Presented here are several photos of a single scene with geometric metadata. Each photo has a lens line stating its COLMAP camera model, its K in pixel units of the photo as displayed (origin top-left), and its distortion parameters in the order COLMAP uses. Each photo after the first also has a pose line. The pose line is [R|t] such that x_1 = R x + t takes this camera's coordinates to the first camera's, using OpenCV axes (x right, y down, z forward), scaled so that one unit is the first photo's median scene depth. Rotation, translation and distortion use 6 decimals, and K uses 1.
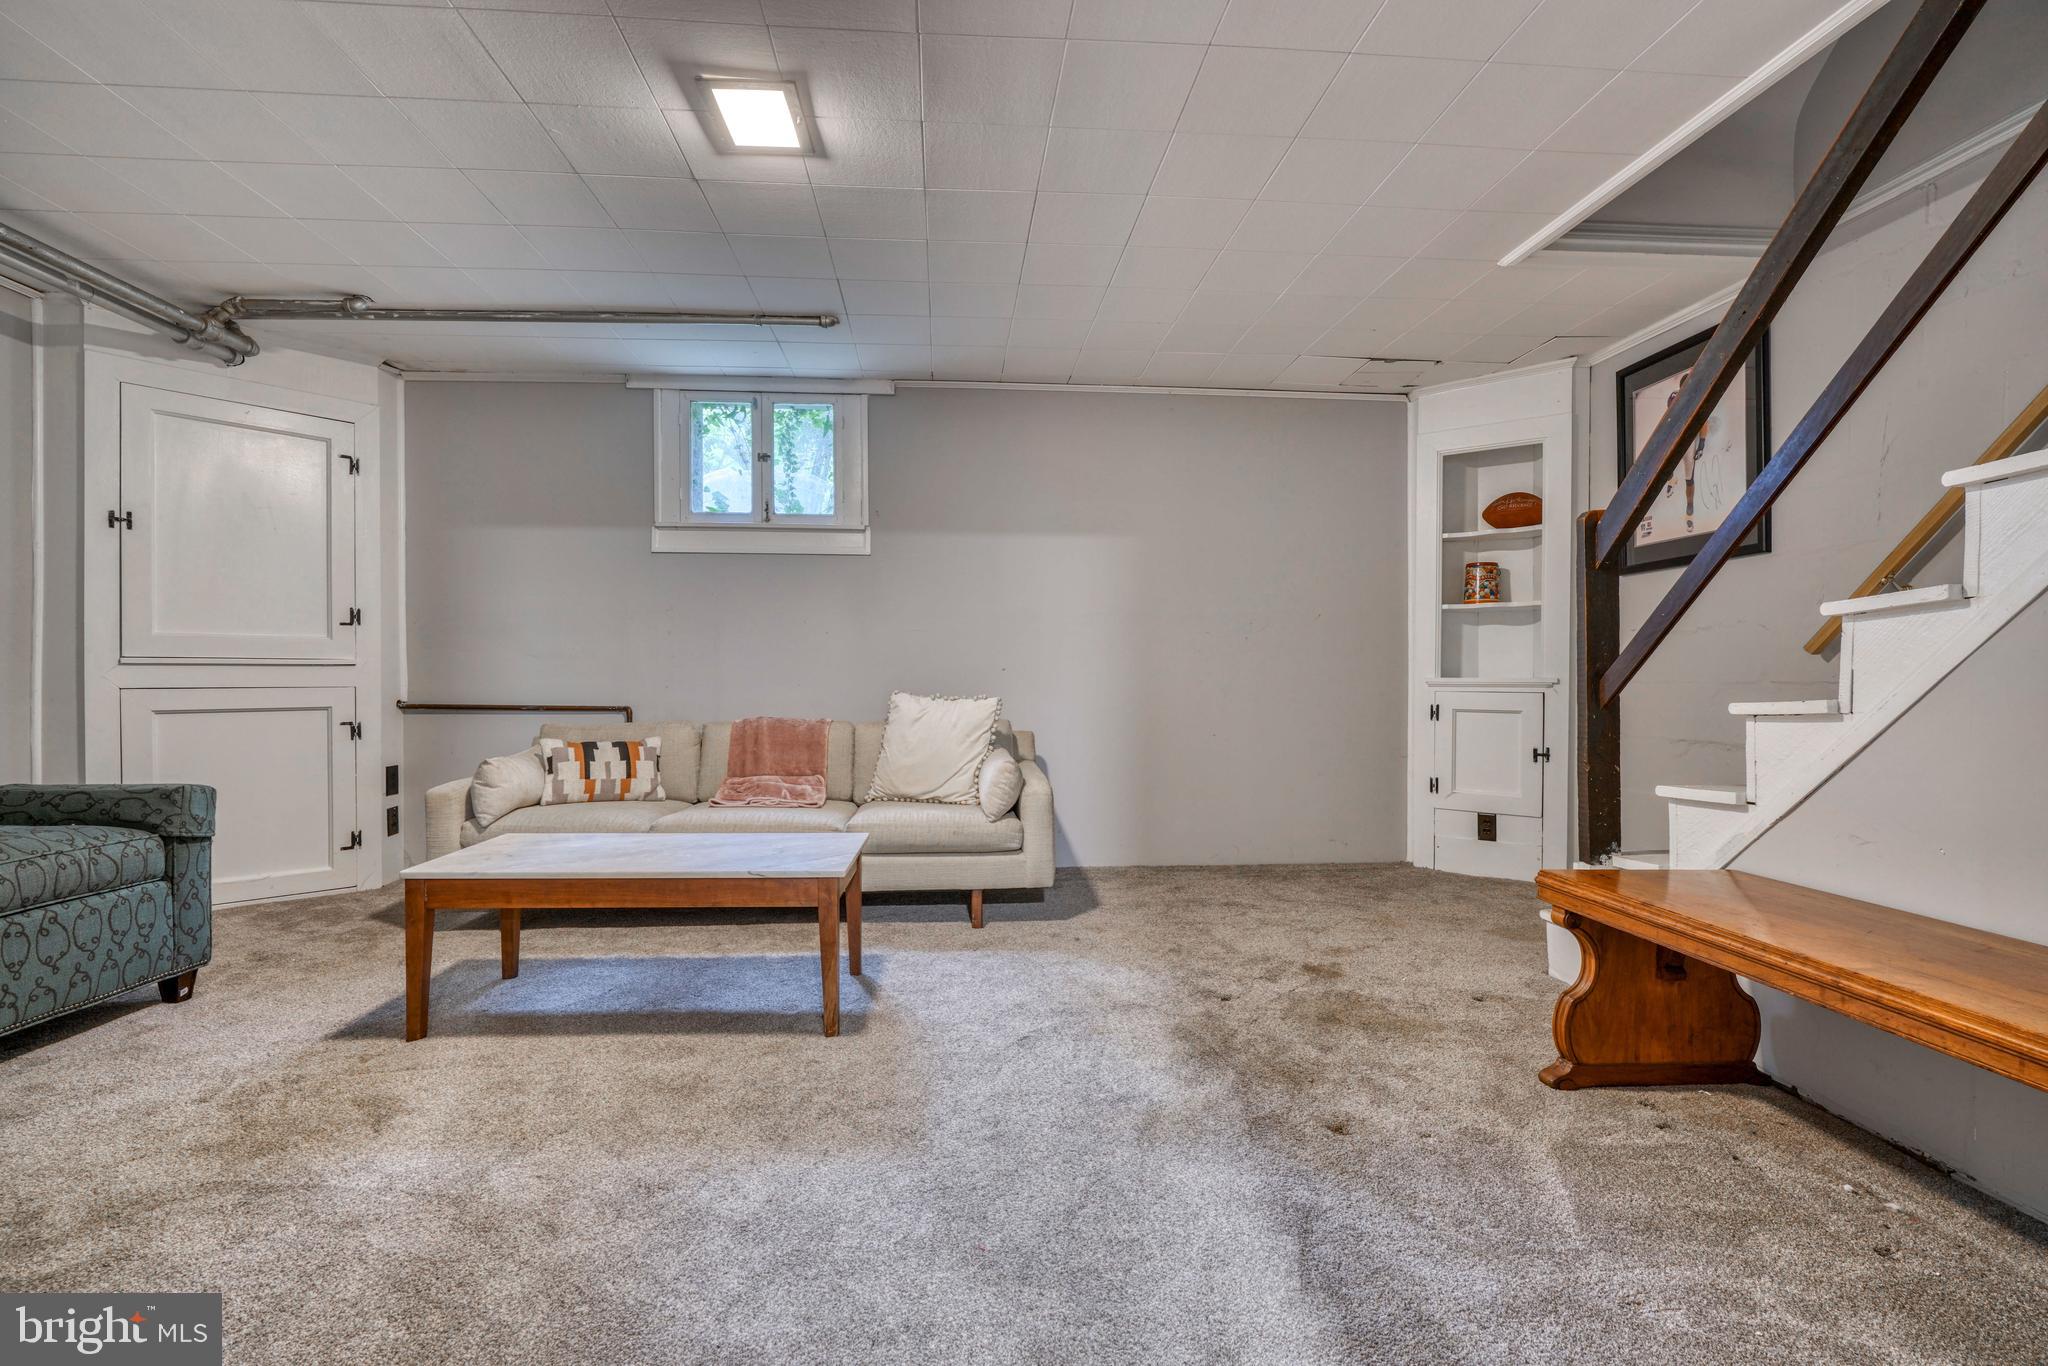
lens RADIAL K [[924.3, 0, 1024.7], [0, 924.3, 717.8], [0, 0, 1]] dist [-0.012859, 0.006345]
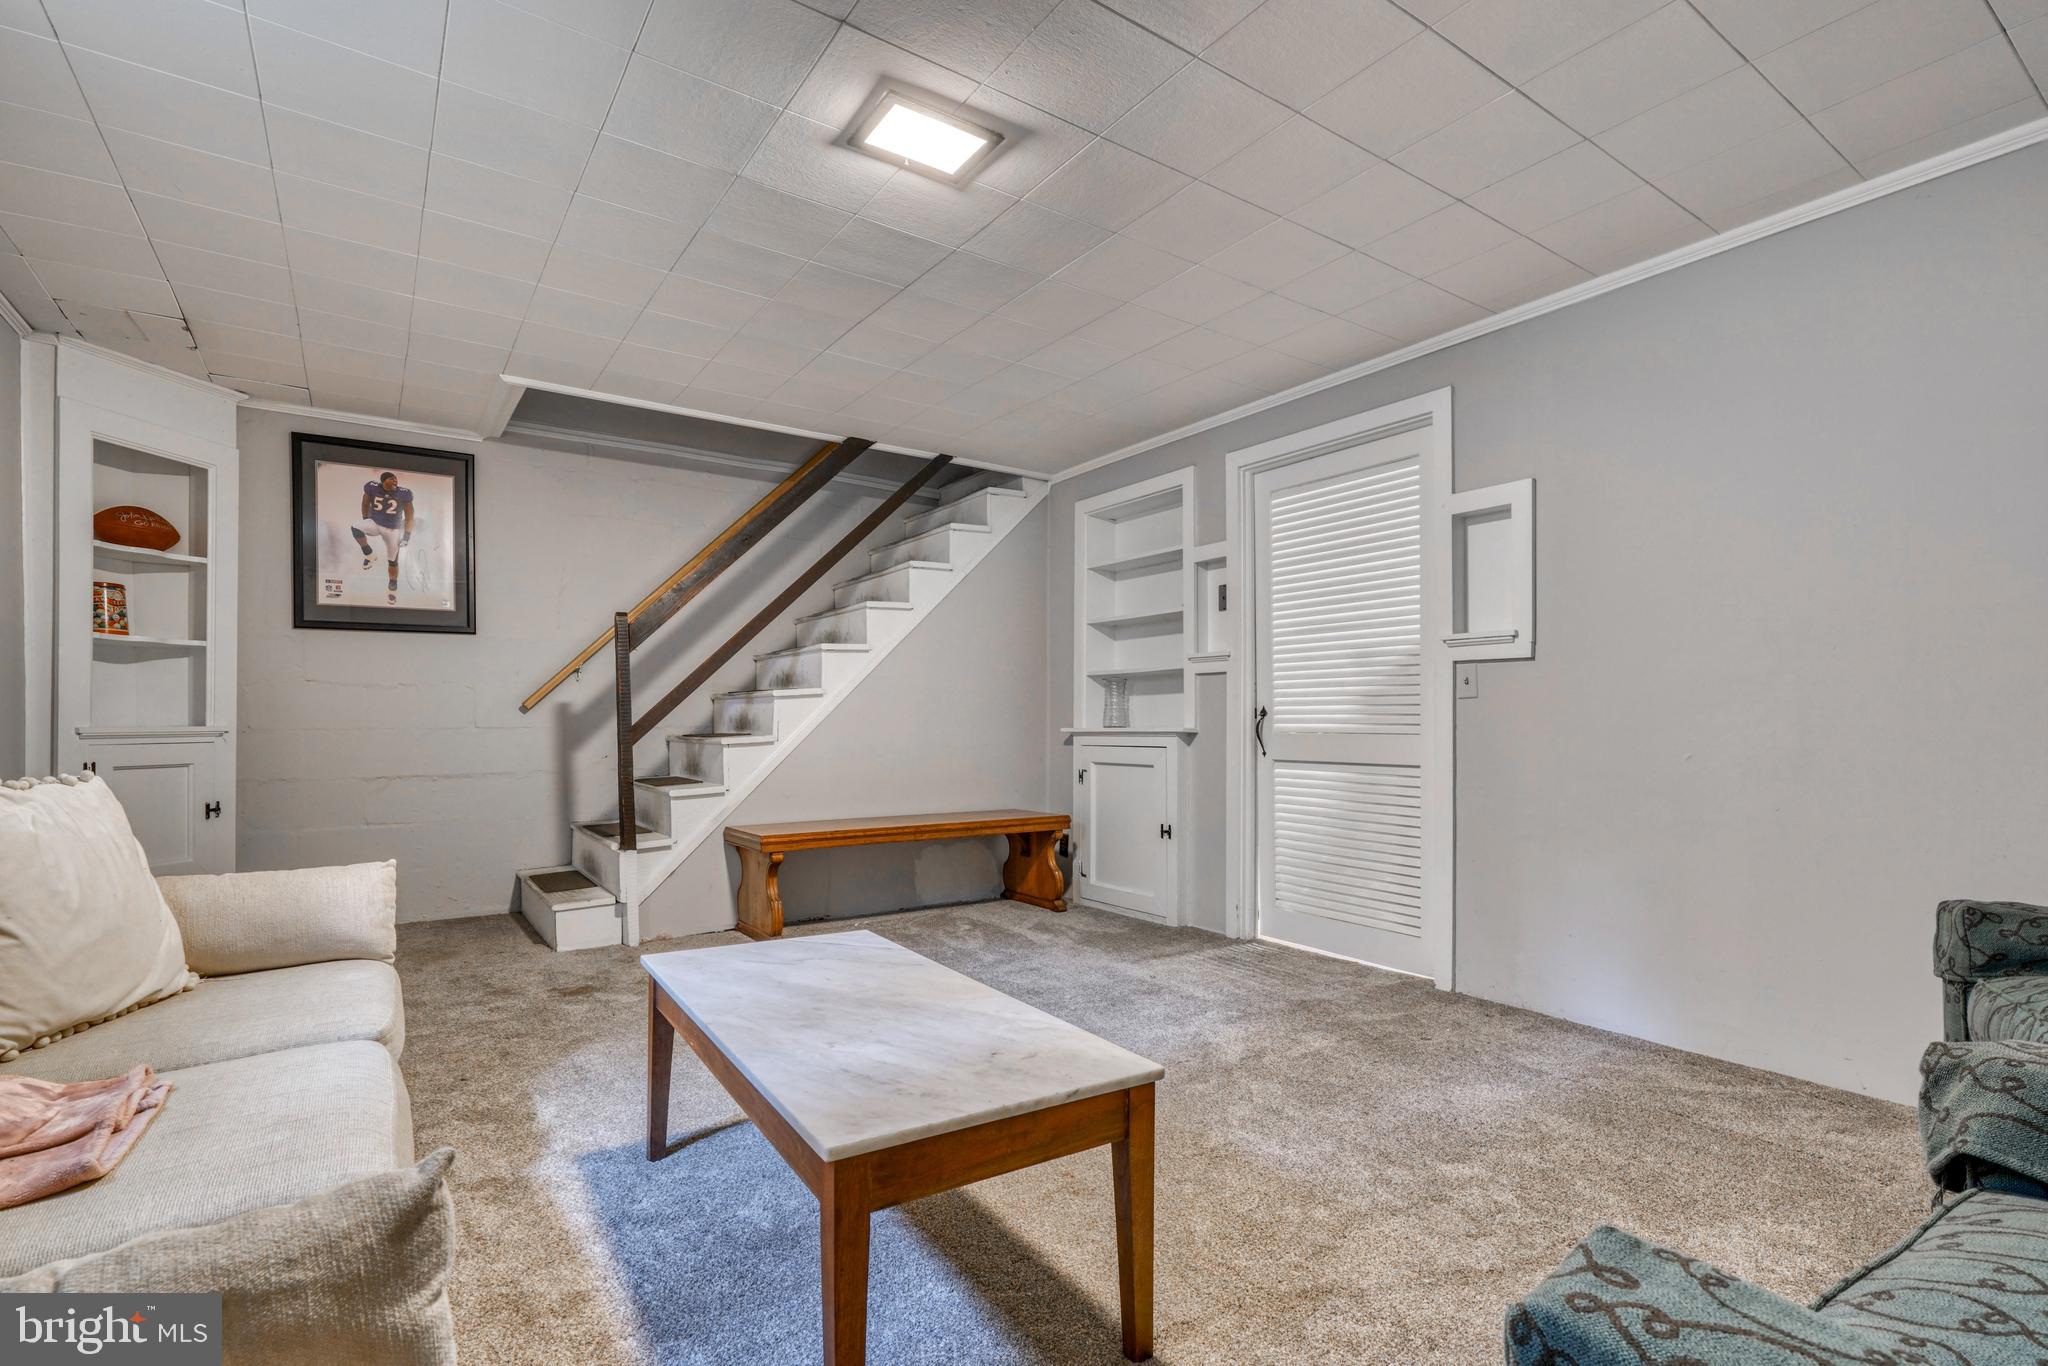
lens RADIAL K [[945.3, 0, 1026.9], [0, 945.3, 744.7], [0, 0, 1]] dist [0.001127, 0.000467]
pose [[-0.495965, -0.025918, 0.867956, -0.698632], [0.037987, 0.997950, 0.051507, -0.044970], [-0.867511, 0.058517, -0.493963, 0.812238]]
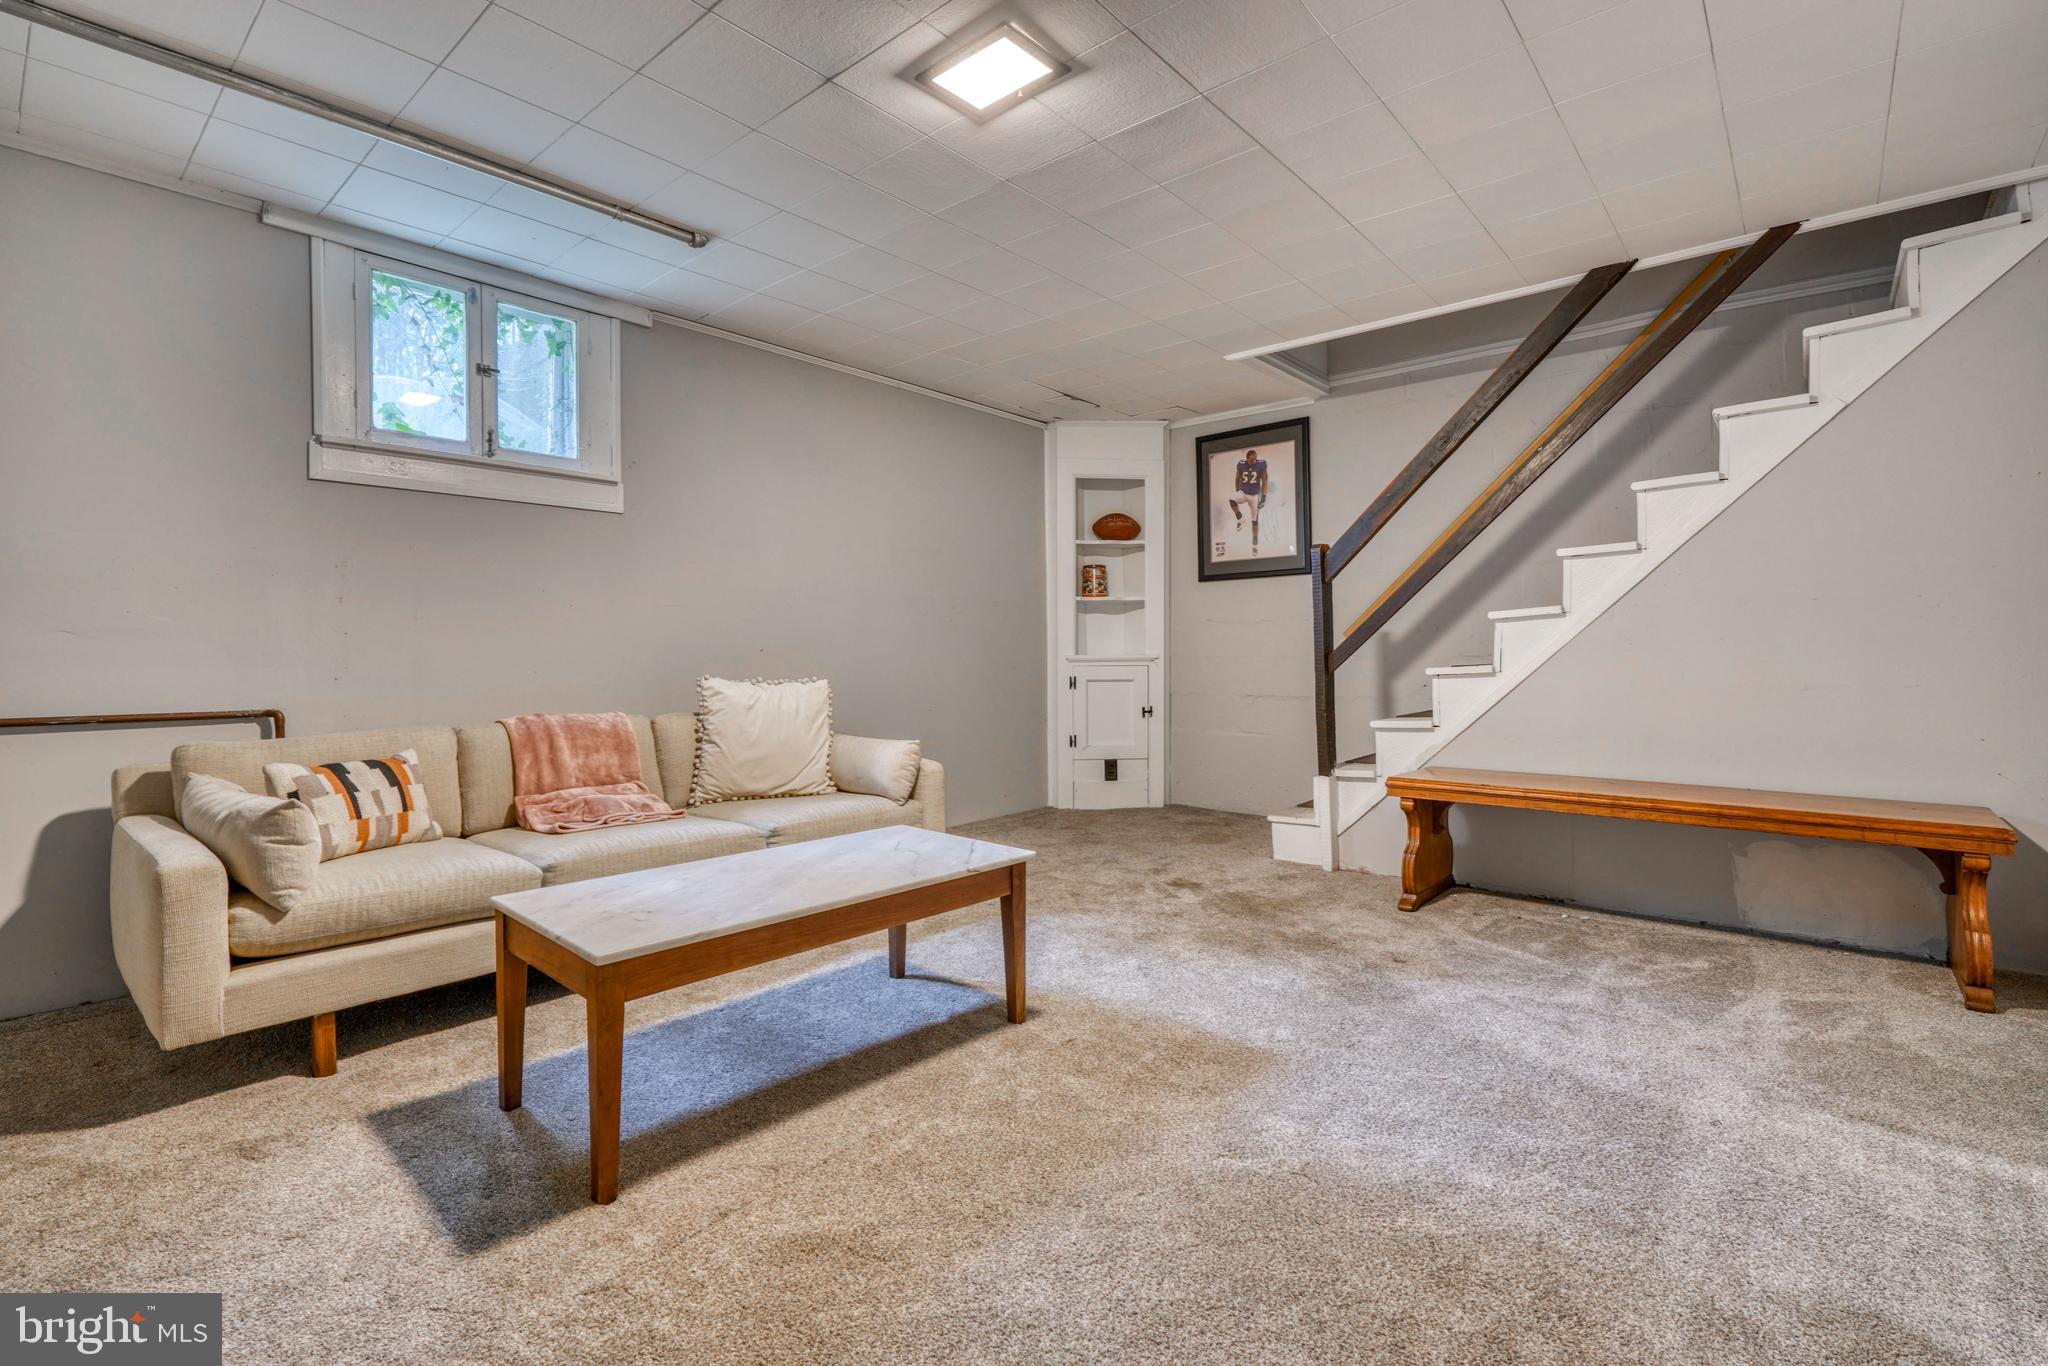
lens RADIAL K [[930.1, 0, 1015.8], [0, 930.1, 691.2], [0, 0, 1]] dist [-0.017325, 0.006047]
pose [[0.712945, -0.036153, 0.700288, -0.558476], [0.039574, 0.999153, 0.011293, -0.013381], [-0.700103, 0.019662, 0.713771, 0.179011]]
